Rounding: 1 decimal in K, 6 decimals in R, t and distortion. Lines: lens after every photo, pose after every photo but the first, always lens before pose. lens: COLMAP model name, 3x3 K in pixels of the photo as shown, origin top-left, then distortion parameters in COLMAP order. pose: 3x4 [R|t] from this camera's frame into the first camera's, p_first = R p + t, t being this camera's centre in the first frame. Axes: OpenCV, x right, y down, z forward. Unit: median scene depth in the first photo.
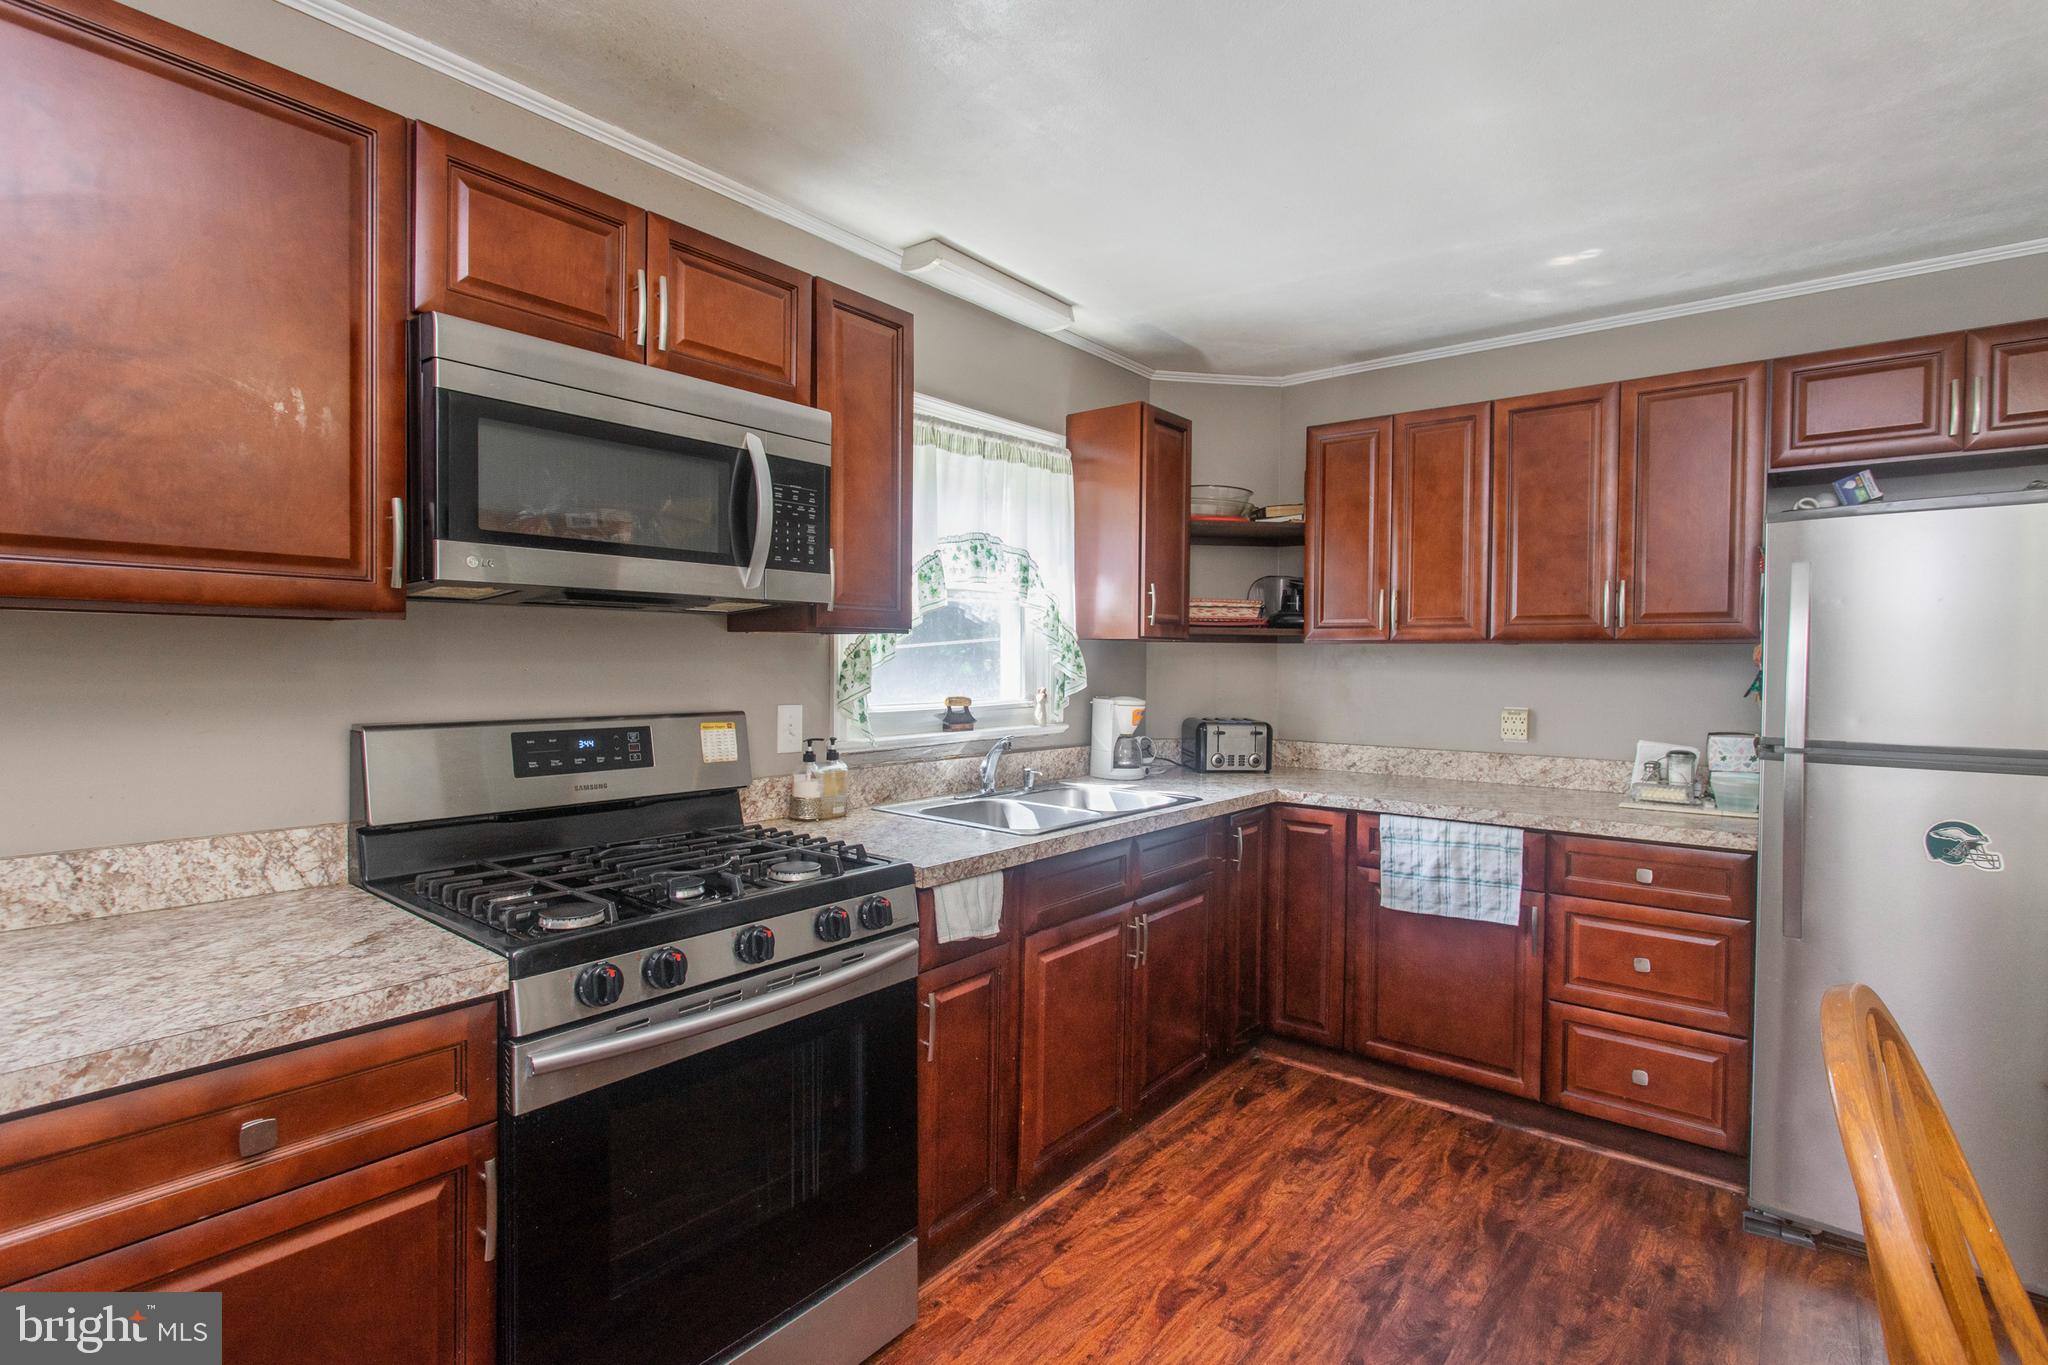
lens RADIAL K [[972.5, 0, 1039.4], [0, 972.5, 677.6], [0, 0, 1]] dist [-0.003662, -0.000307]
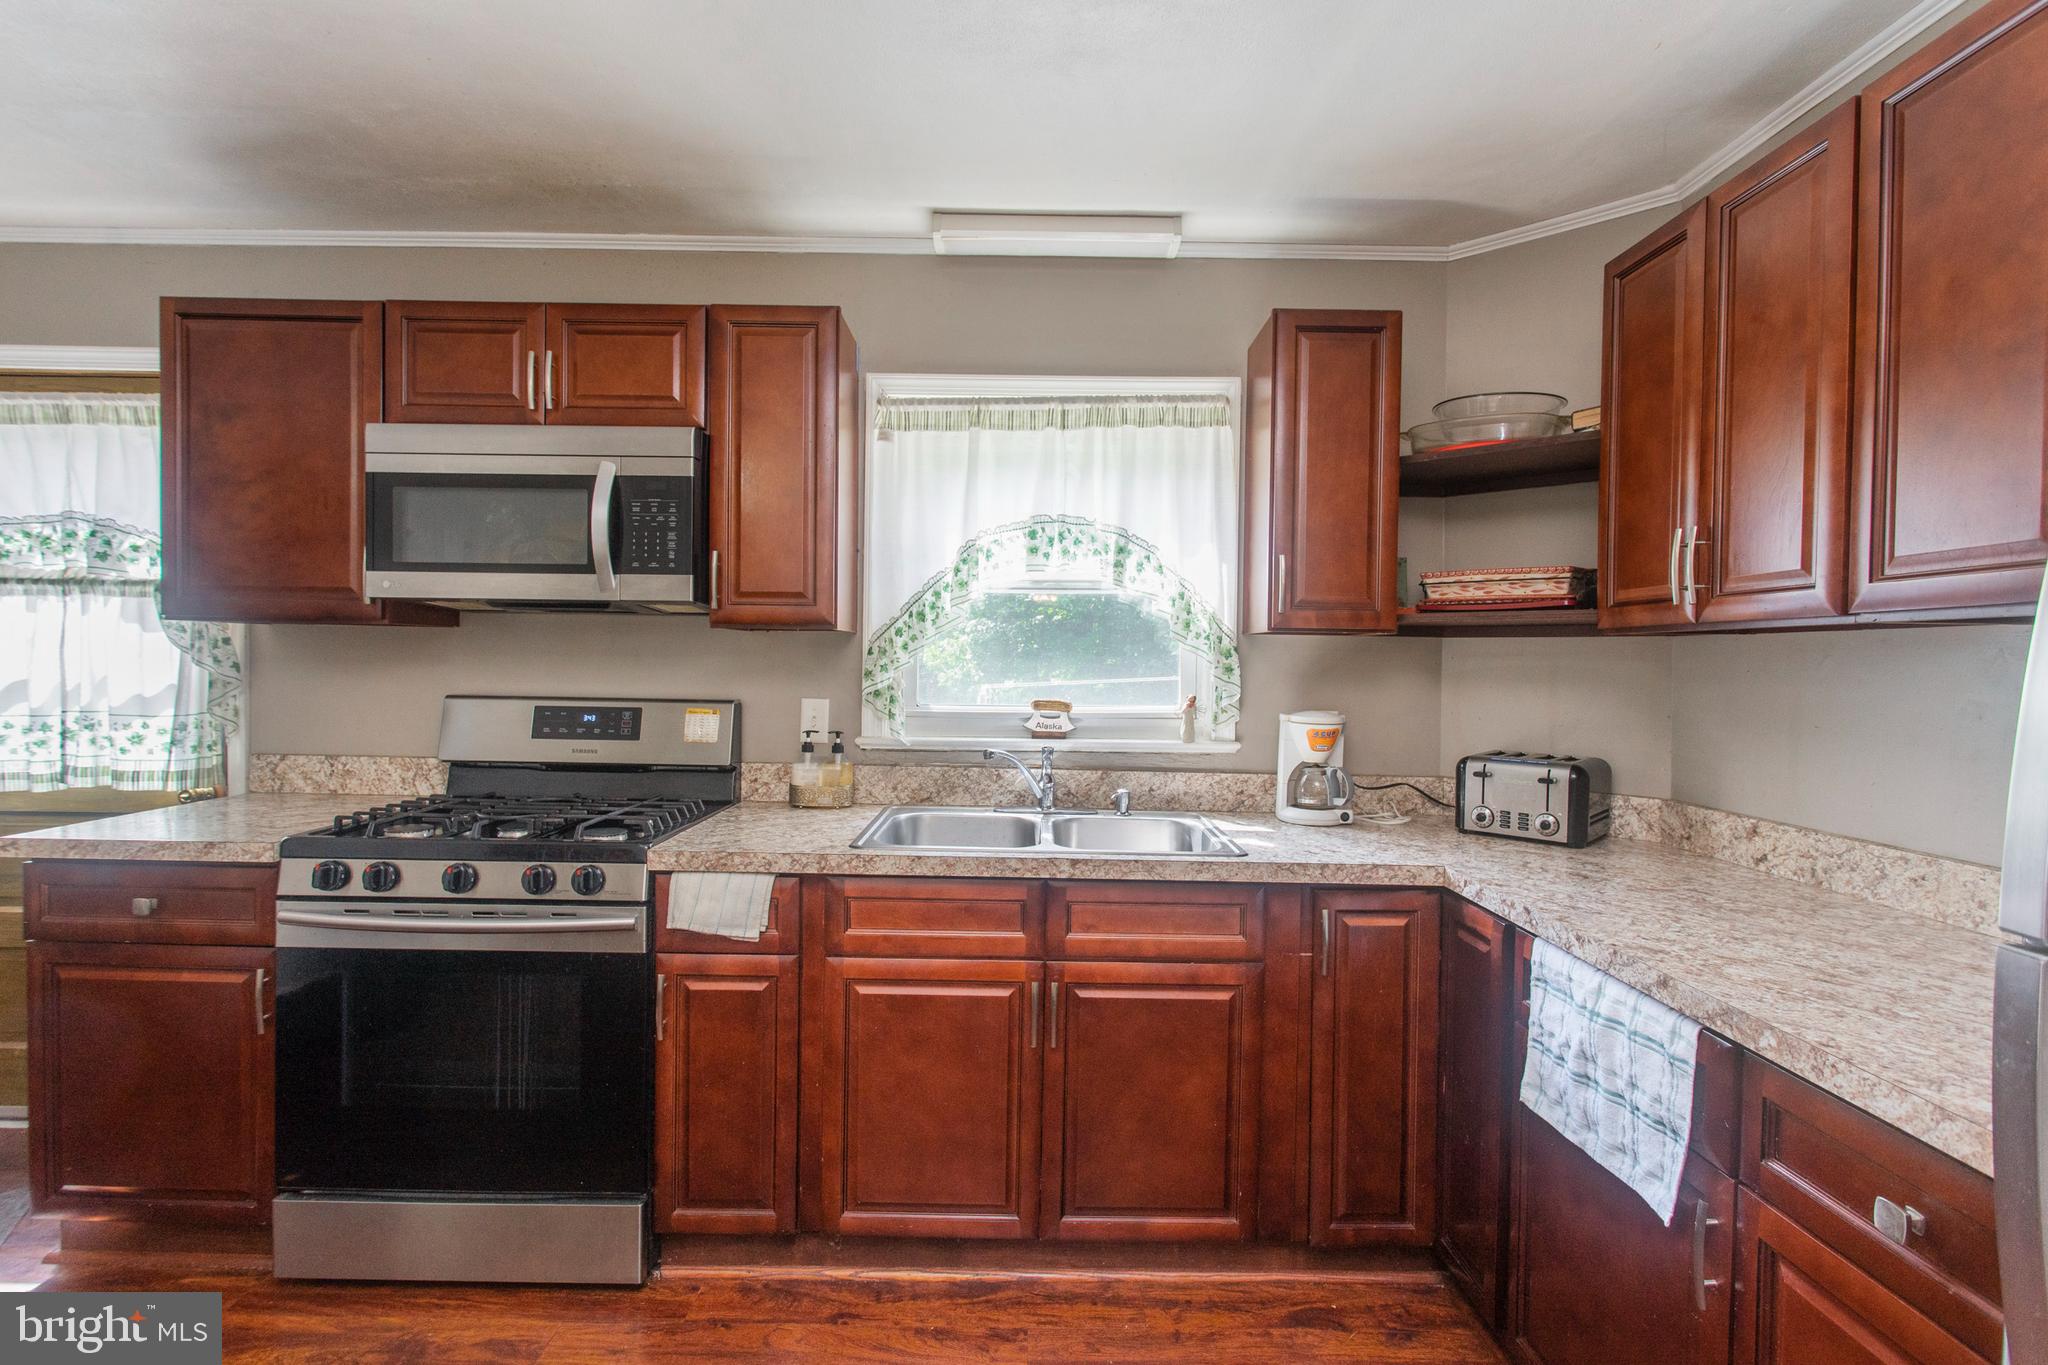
lens RADIAL K [[972.5, 0, 1031.4], [0, 972.5, 680.2], [0, 0, 1]] dist [-0.003662, -0.000307]
pose [[0.619416, 0.013851, -0.784941, 0.652356], [-0.025540, 0.999671, -0.002515, 0.003972], [0.784647, 0.021605, 0.619566, 0.462592]]
